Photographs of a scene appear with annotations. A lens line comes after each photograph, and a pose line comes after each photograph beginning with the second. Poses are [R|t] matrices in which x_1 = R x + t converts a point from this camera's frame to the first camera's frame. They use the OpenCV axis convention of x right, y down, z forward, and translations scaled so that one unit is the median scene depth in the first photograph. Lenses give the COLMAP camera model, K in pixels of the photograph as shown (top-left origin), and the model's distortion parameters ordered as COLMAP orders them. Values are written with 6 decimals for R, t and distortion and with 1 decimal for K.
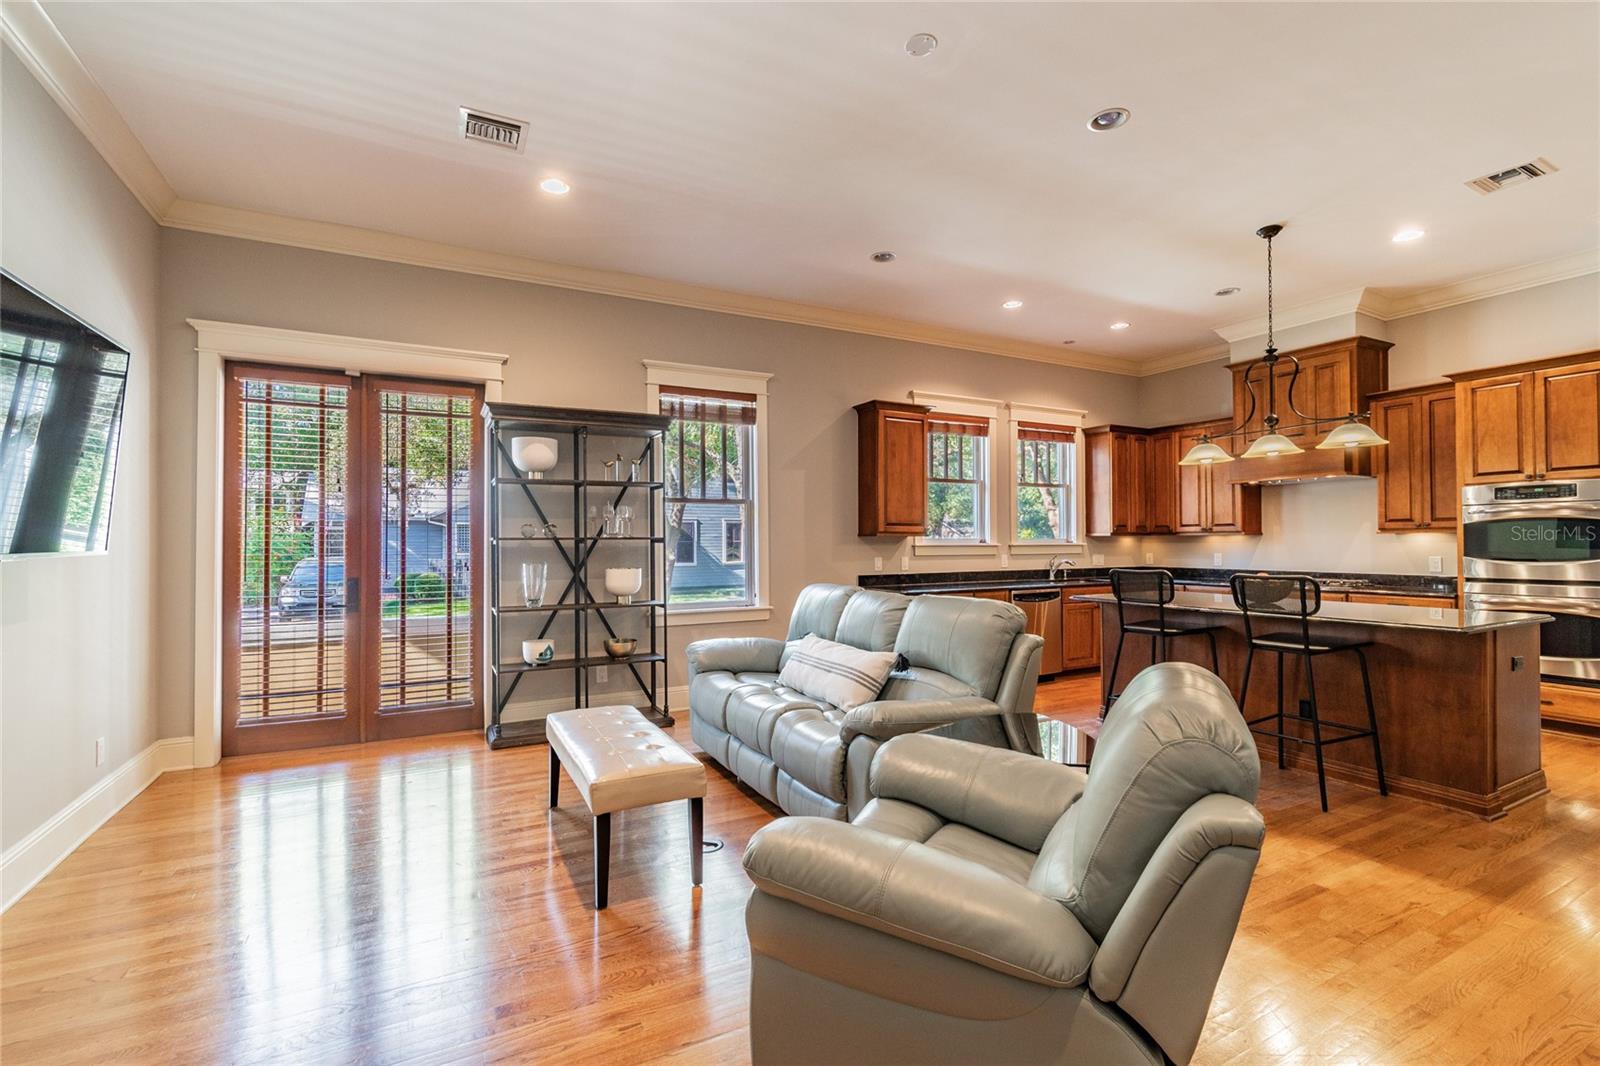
lens RADIAL K [[711.7, 0, 796.8], [0, 711.7, 534.1], [0, 0, 1]] dist [0.002147, -0.000065]
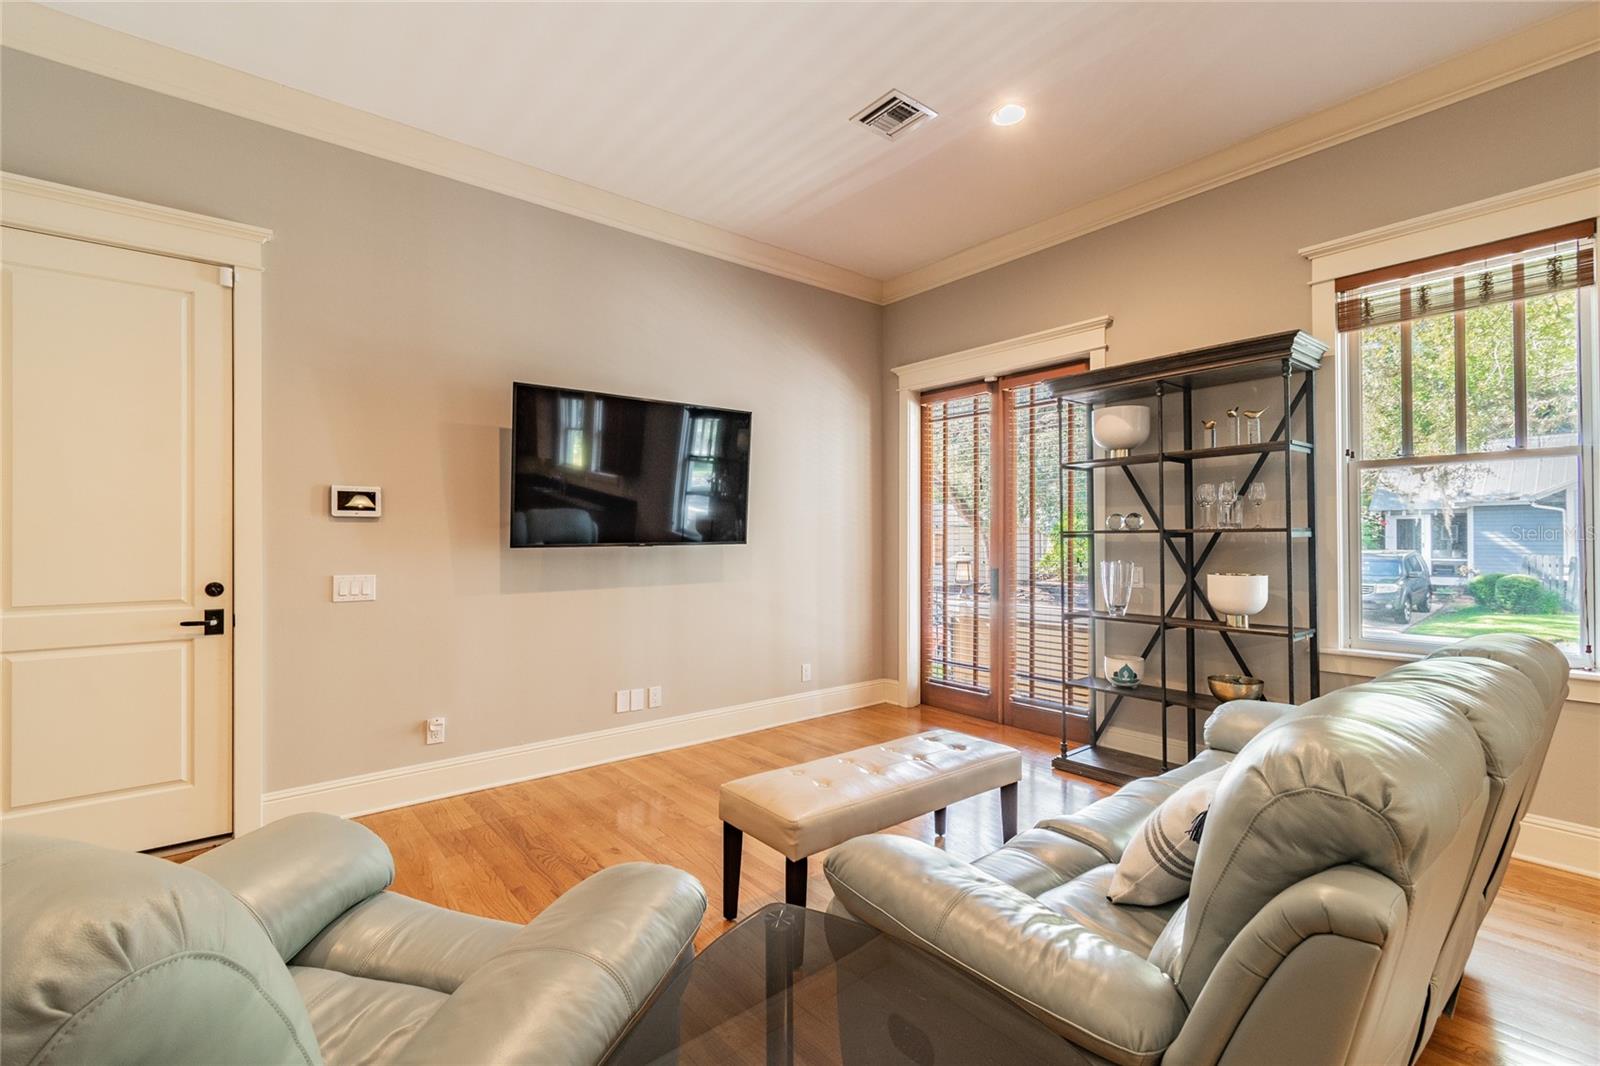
lens RADIAL K [[711.7, 0, 796.8], [0, 711.7, 534.1], [0, 0, 1]] dist [0.002147, -0.000065]
pose [[0.199552, 0.000962, -0.979887, 0.338476], [0.014691, 0.999884, 0.003974, 0.000495], [0.979777, -0.015188, 0.199515, 0.450481]]
